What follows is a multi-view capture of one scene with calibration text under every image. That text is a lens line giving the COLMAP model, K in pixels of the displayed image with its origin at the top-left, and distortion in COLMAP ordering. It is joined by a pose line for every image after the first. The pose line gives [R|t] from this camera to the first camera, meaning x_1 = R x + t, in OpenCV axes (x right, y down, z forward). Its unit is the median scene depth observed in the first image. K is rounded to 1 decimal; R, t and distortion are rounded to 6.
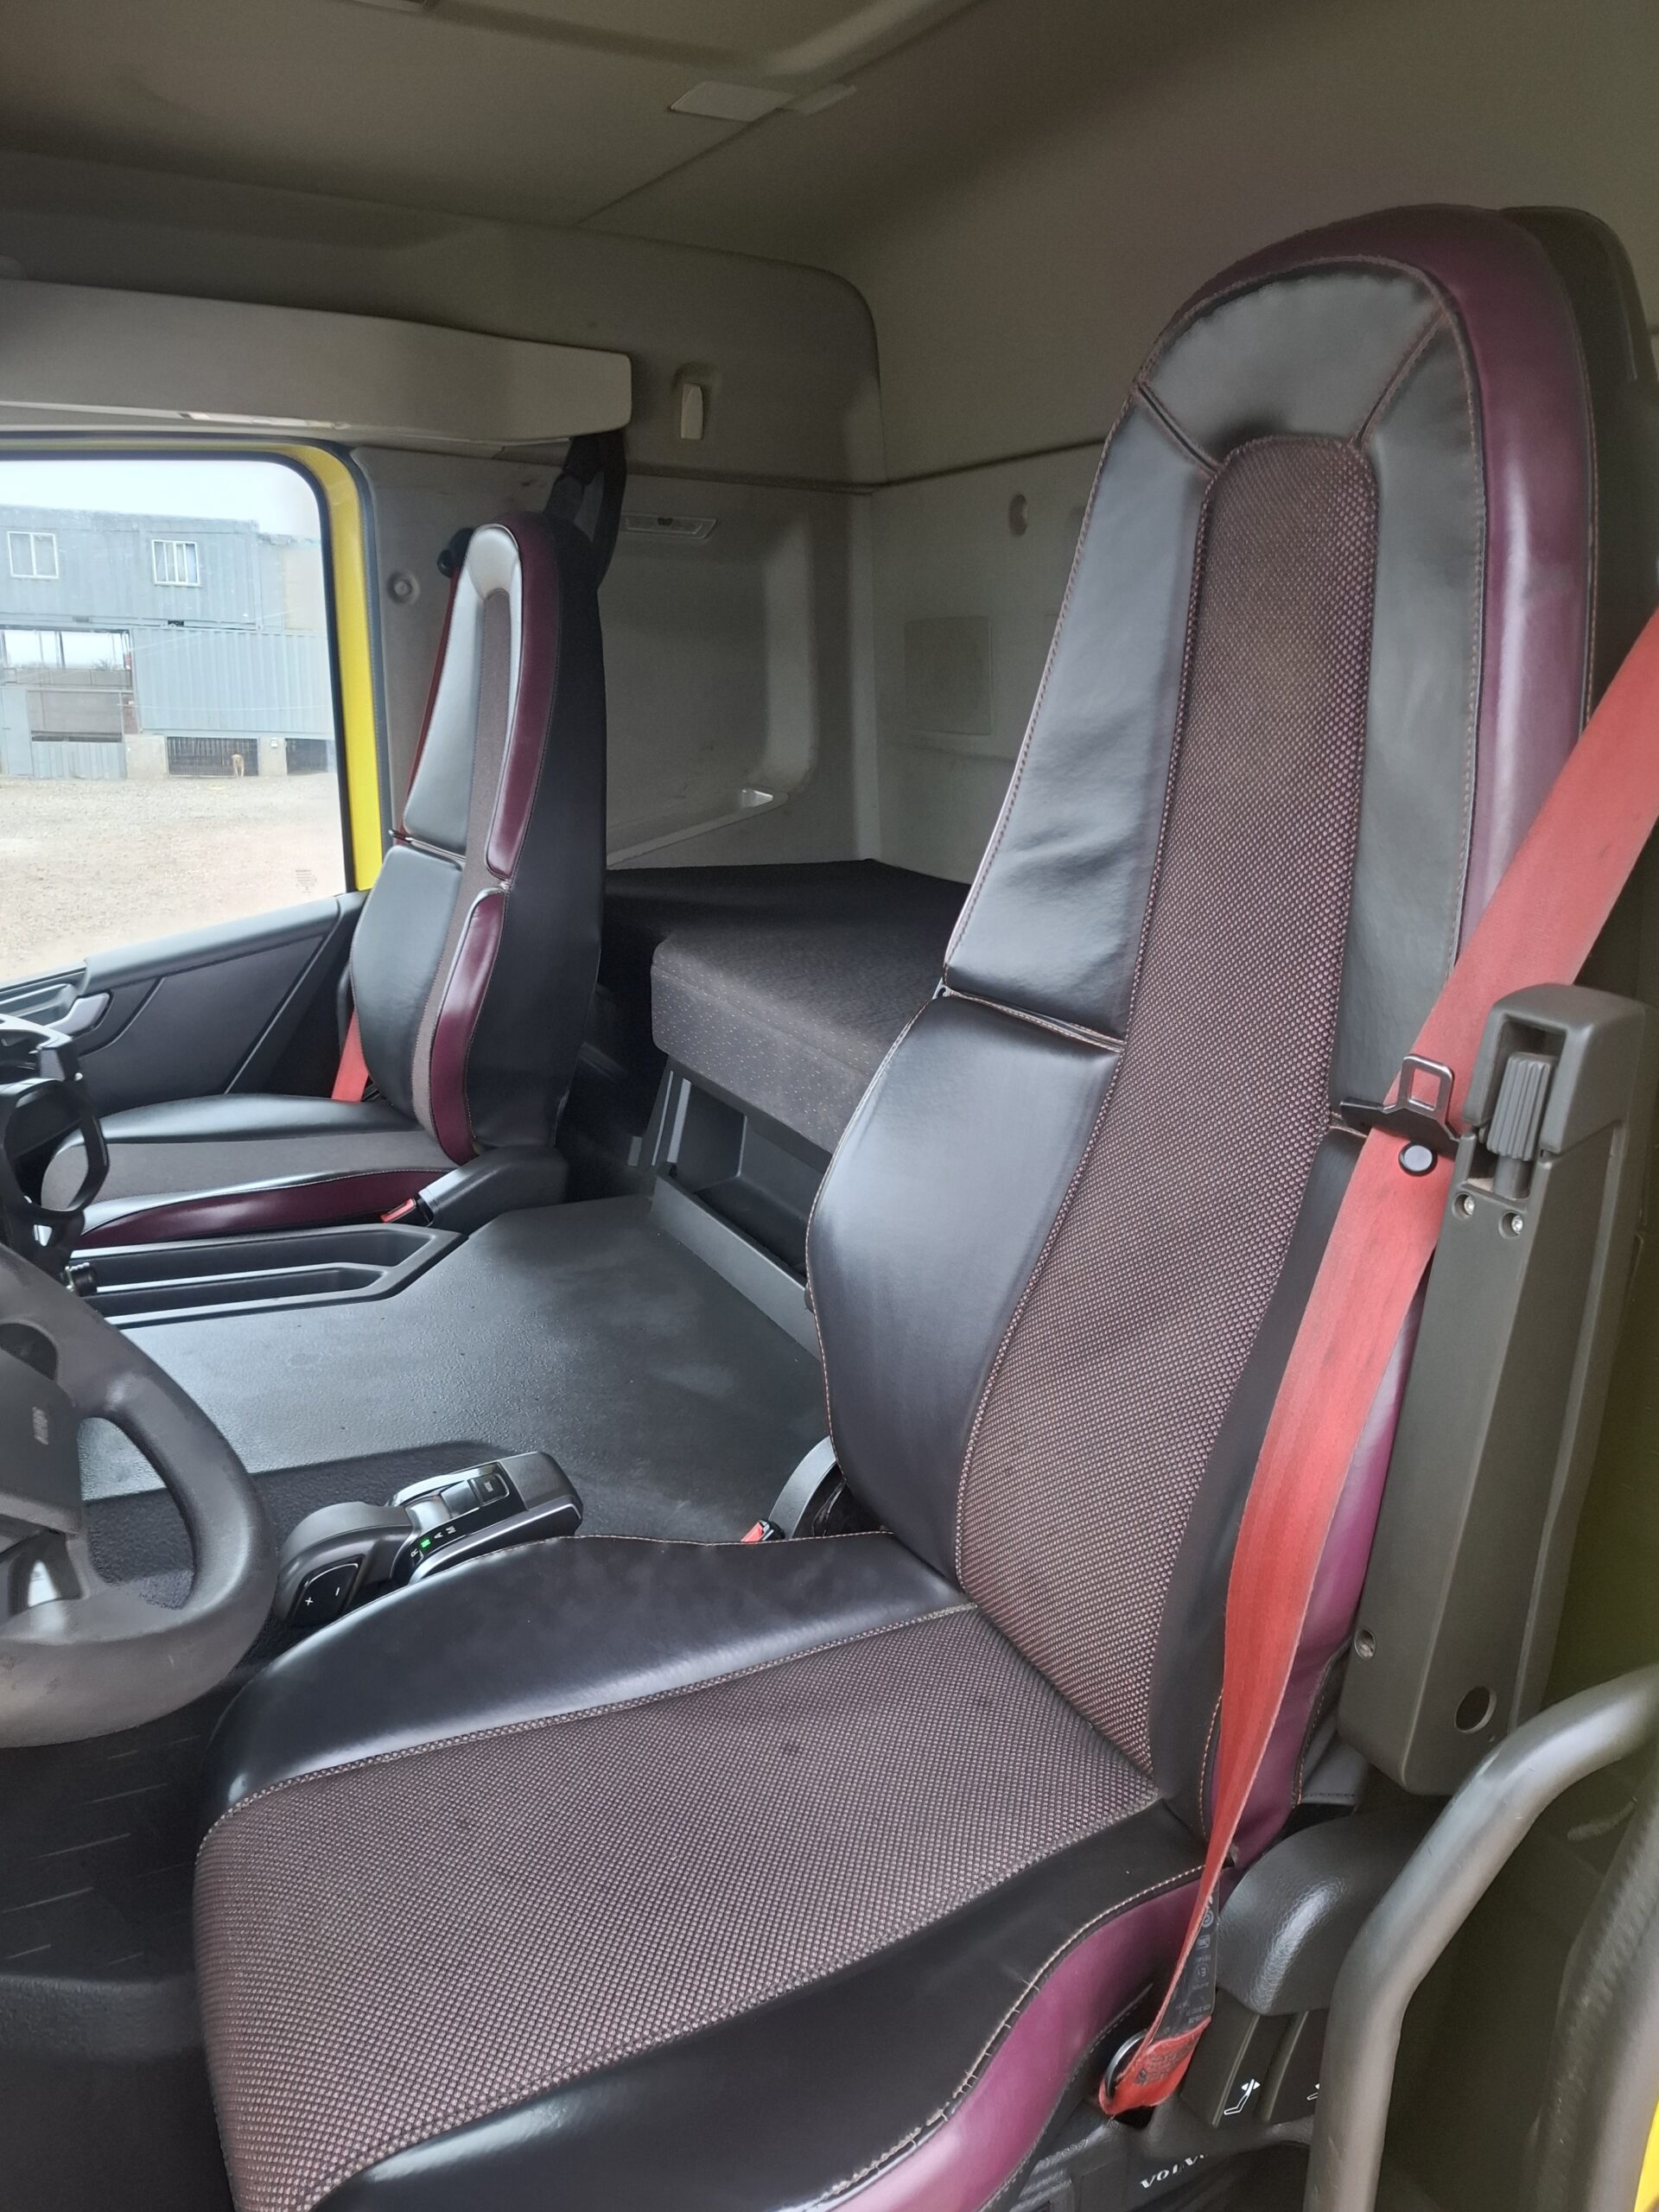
lens RADIAL K [[1535.7, 0, 851.6], [0, 1535.7, 1111.0], [0, 0, 1]] dist [0.030669, -0.036767]
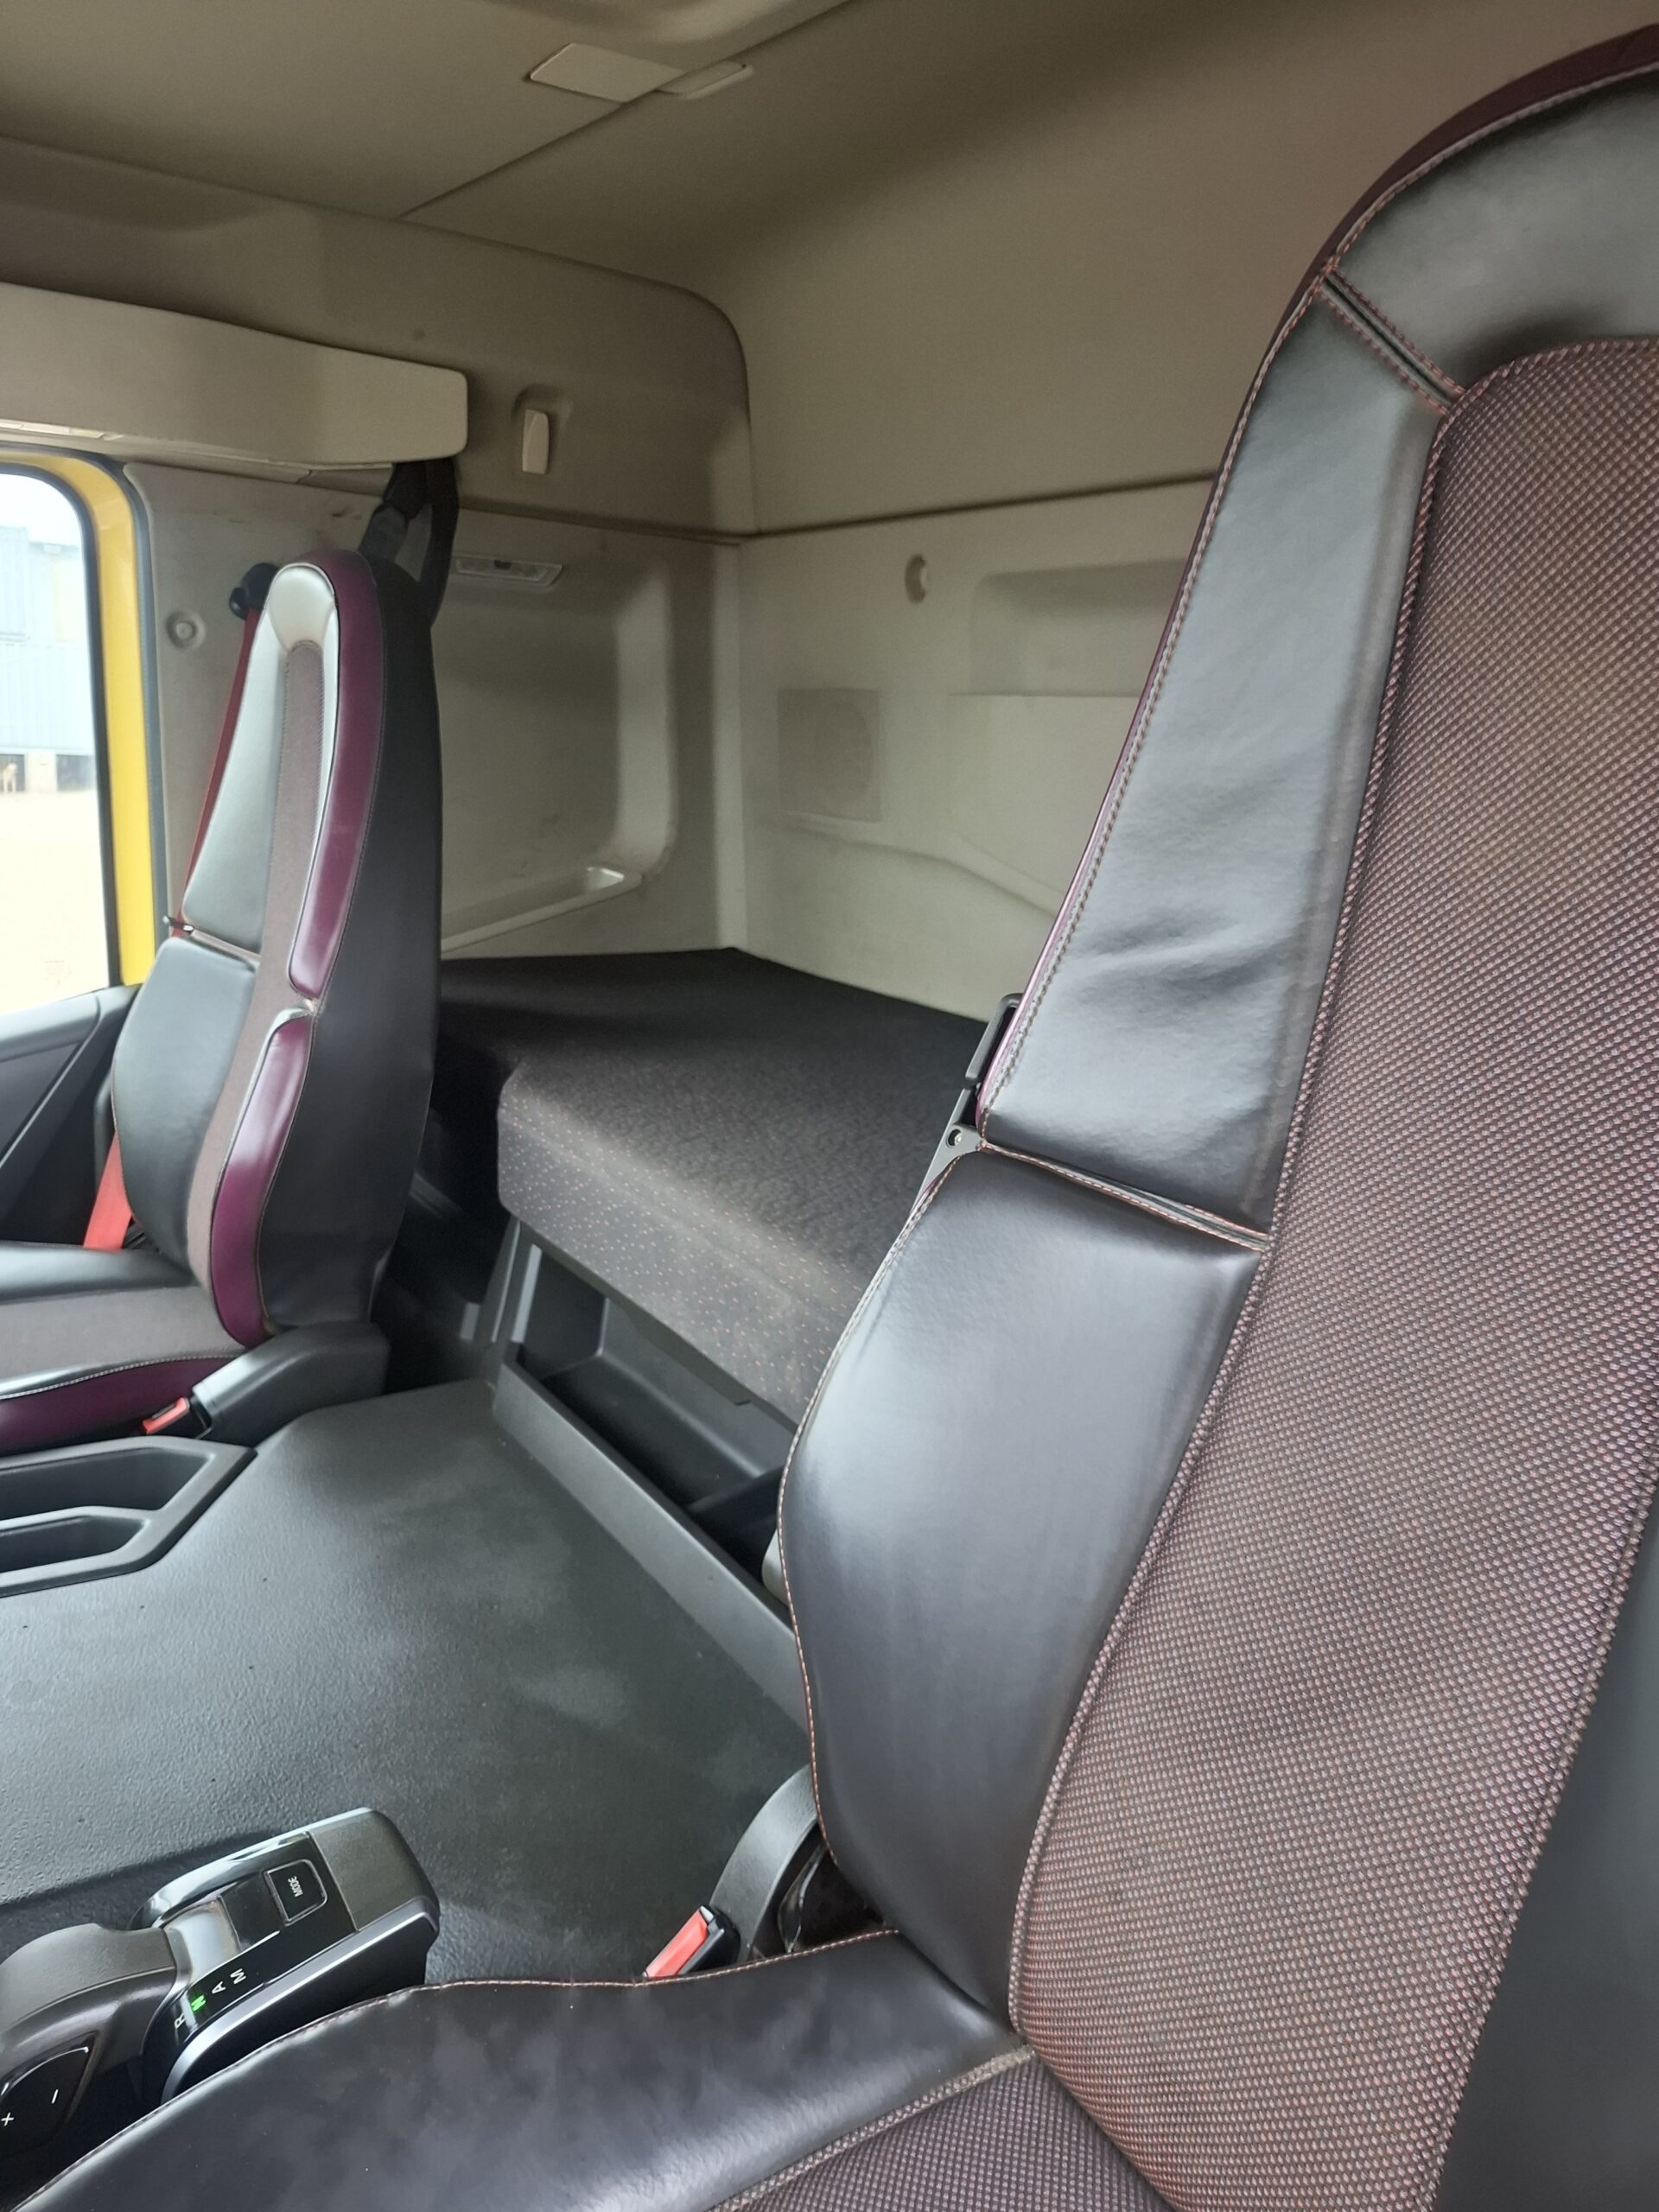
lens RADIAL K [[1535.7, 0, 792.0], [0, 1535.7, 1090.3], [0, 0, 1]] dist [0.030669, -0.036767]
pose [[0.995390, 0.003487, 0.095845, -0.090850], [0.002772, 0.997876, -0.065090, -0.059566], [-0.095868, 0.065056, 0.993266, 0.303944]]
